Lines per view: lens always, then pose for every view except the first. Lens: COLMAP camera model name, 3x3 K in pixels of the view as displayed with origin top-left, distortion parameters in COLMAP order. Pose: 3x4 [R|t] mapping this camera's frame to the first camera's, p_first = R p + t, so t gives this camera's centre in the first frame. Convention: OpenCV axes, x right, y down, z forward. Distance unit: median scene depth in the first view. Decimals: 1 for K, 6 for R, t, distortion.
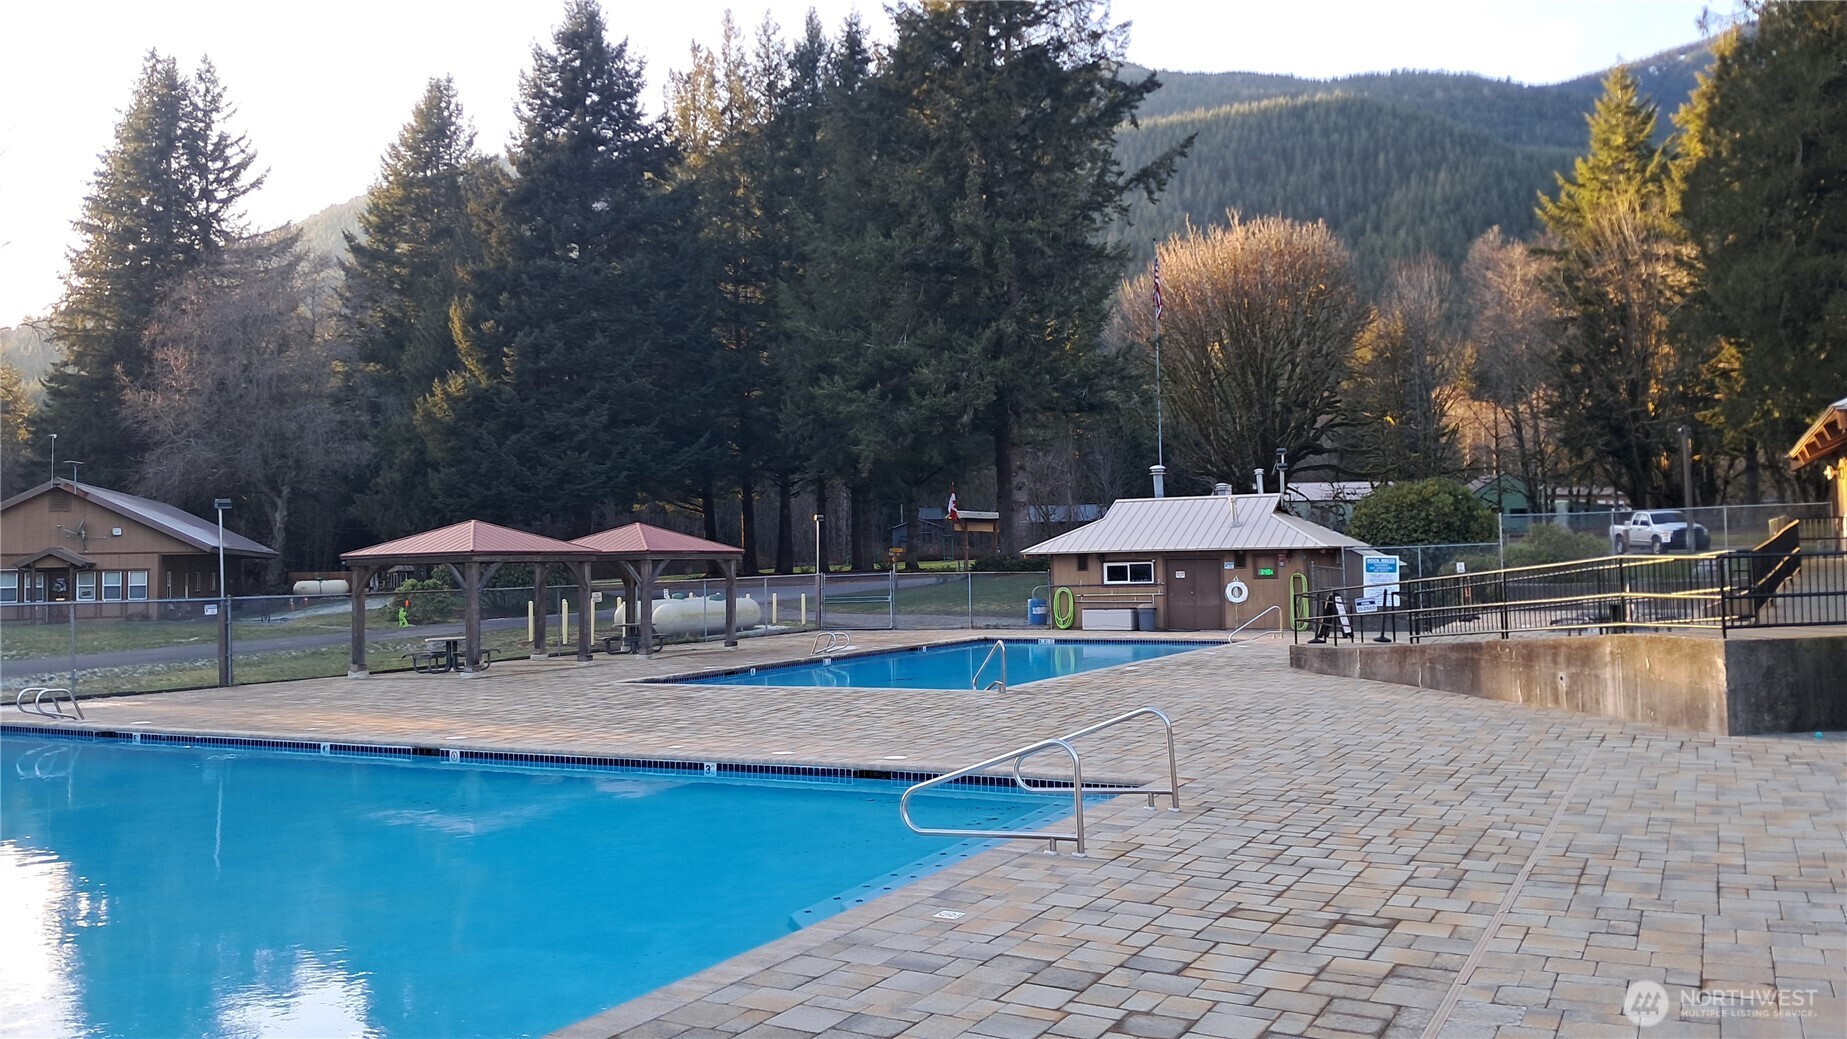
lens RADIAL K [[1395.0, 0, 930.2], [0, 1395.0, 505.0], [0, 0, 1]] dist [0.003581, 0.007999]
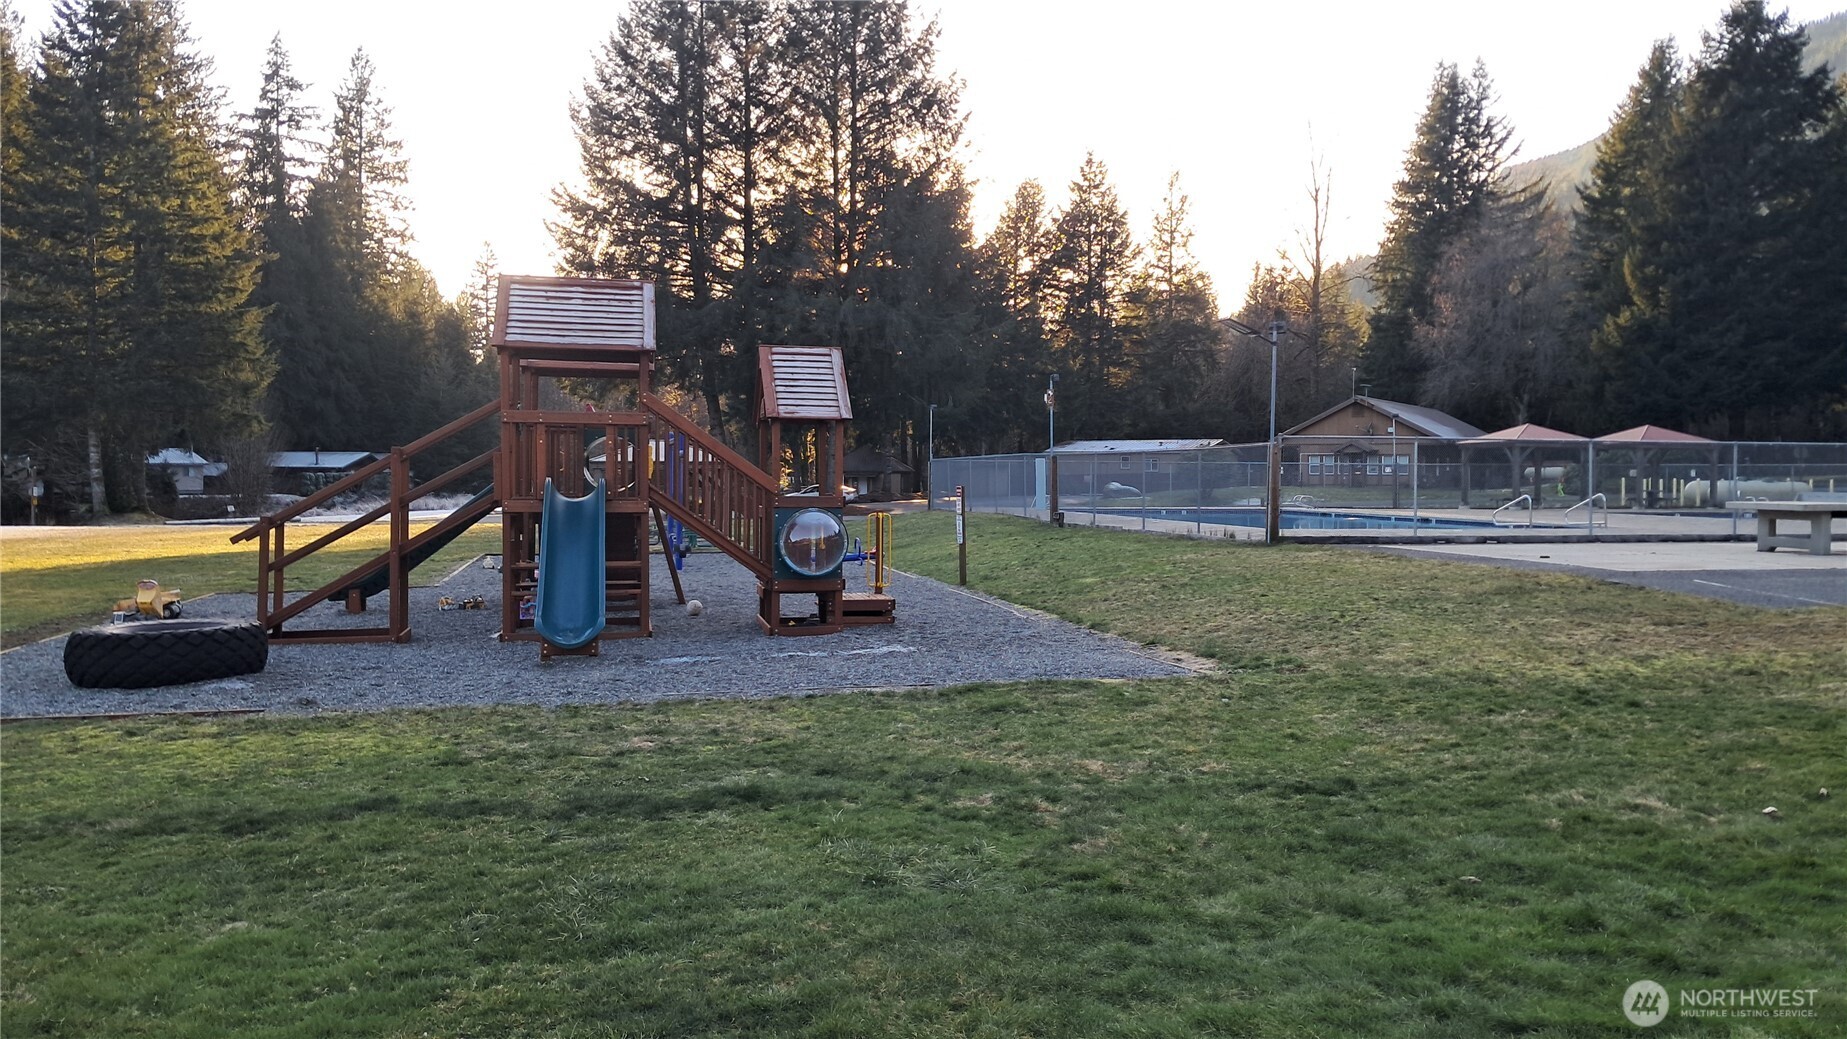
lens RADIAL K [[1395.0, 0, 930.2], [0, 1395.0, 505.0], [0, 0, 1]] dist [0.003581, 0.007999]
pose [[0.629648, 0.041652, -0.775763, 0.202025], [0.015503, 0.997689, 0.066150, -0.005396], [0.776726, -0.053678, 0.627547, -0.247555]]
